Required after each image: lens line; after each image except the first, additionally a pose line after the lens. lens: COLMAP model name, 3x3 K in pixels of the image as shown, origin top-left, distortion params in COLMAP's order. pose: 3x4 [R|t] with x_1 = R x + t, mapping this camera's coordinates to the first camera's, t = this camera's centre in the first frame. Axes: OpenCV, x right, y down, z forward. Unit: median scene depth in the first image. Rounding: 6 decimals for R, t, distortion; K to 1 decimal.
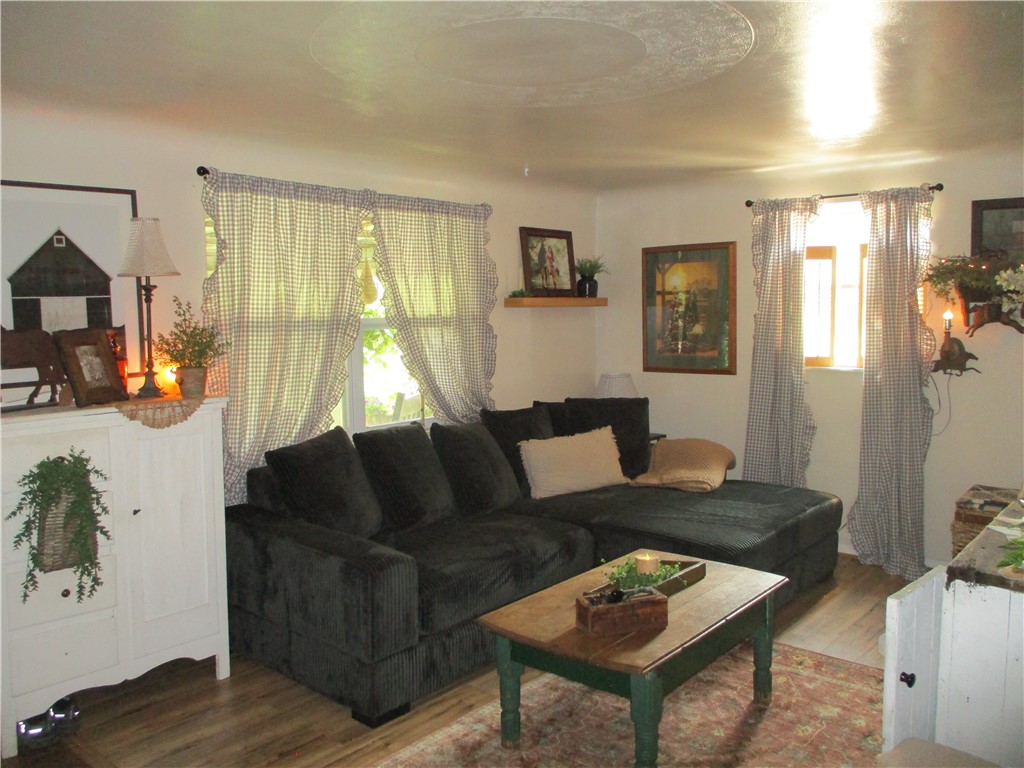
lens RADIAL K [[847.0, 0, 518.9], [0, 847.0, 367.6], [0, 0, 1]] dist [-0.038009, 0.017881]
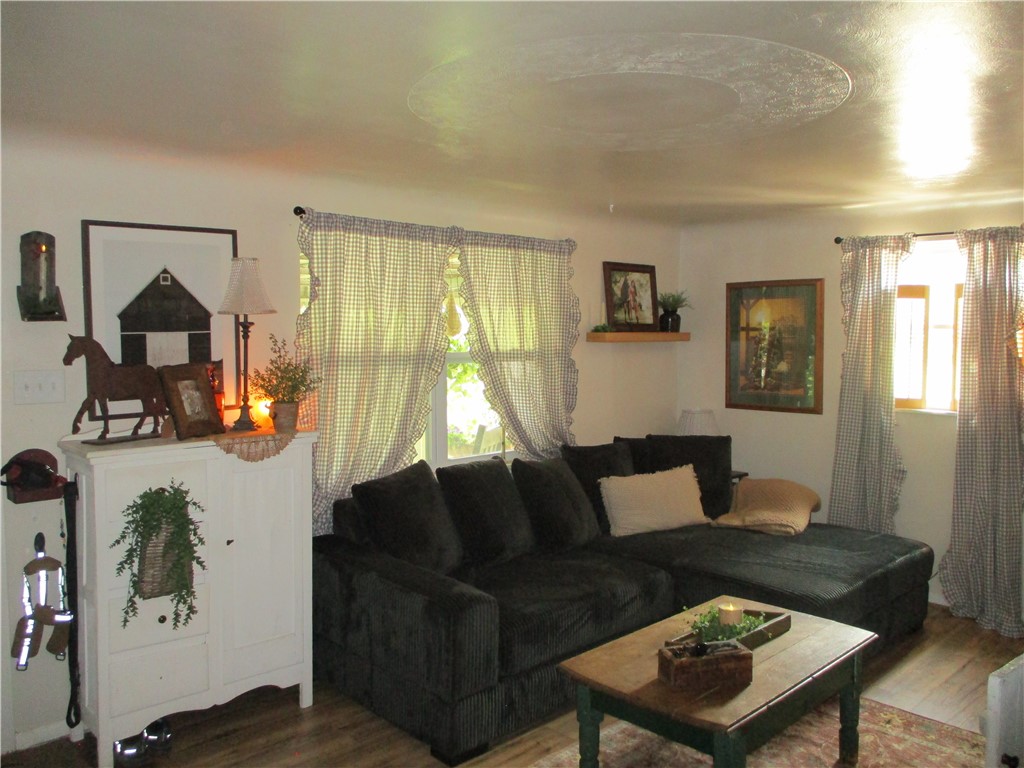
lens RADIAL K [[847.0, 0, 520.0], [0, 847.0, 368.3], [0, 0, 1]] dist [-0.038009, 0.017881]
pose [[0.995965, 0.019503, -0.087601, -0.008978], [-0.021617, 0.999496, -0.023254, -0.018968], [0.087103, 0.025054, 0.995884, -0.005491]]
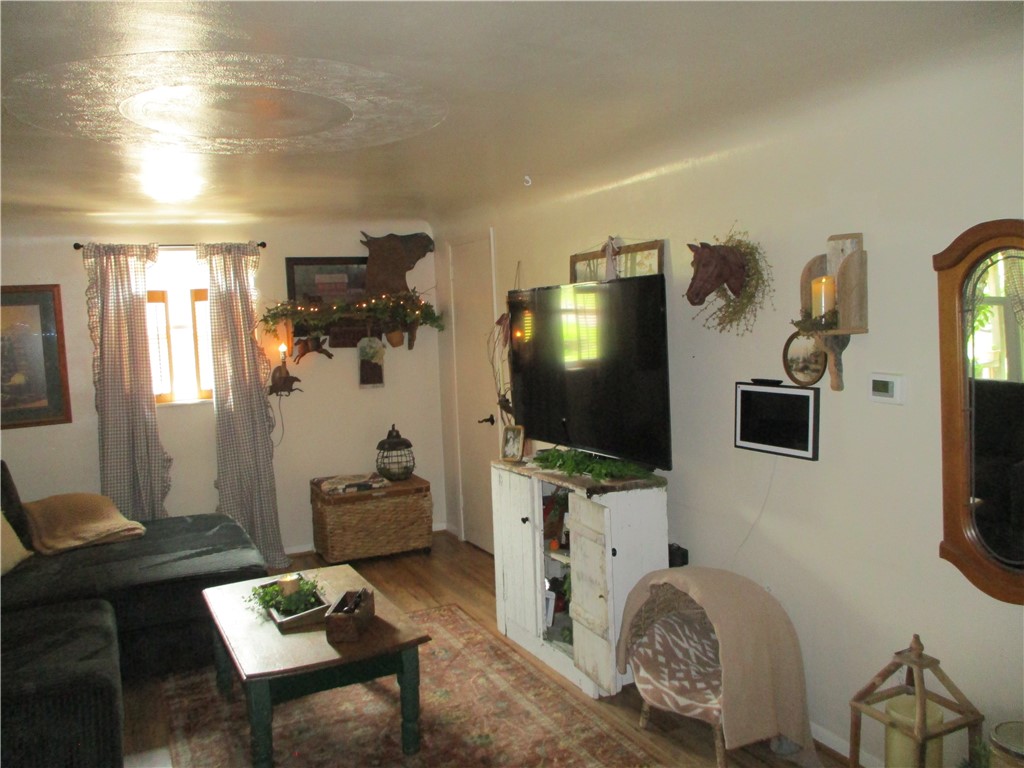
lens RADIAL K [[847.0, 0, 513.4], [0, 847.0, 366.2], [0, 0, 1]] dist [-0.038009, 0.017881]
pose [[0.392183, -0.066335, 0.917492, -0.550614], [0.106486, 0.993965, 0.026346, -0.035019], [-0.913703, 0.087368, 0.396880, 0.207563]]
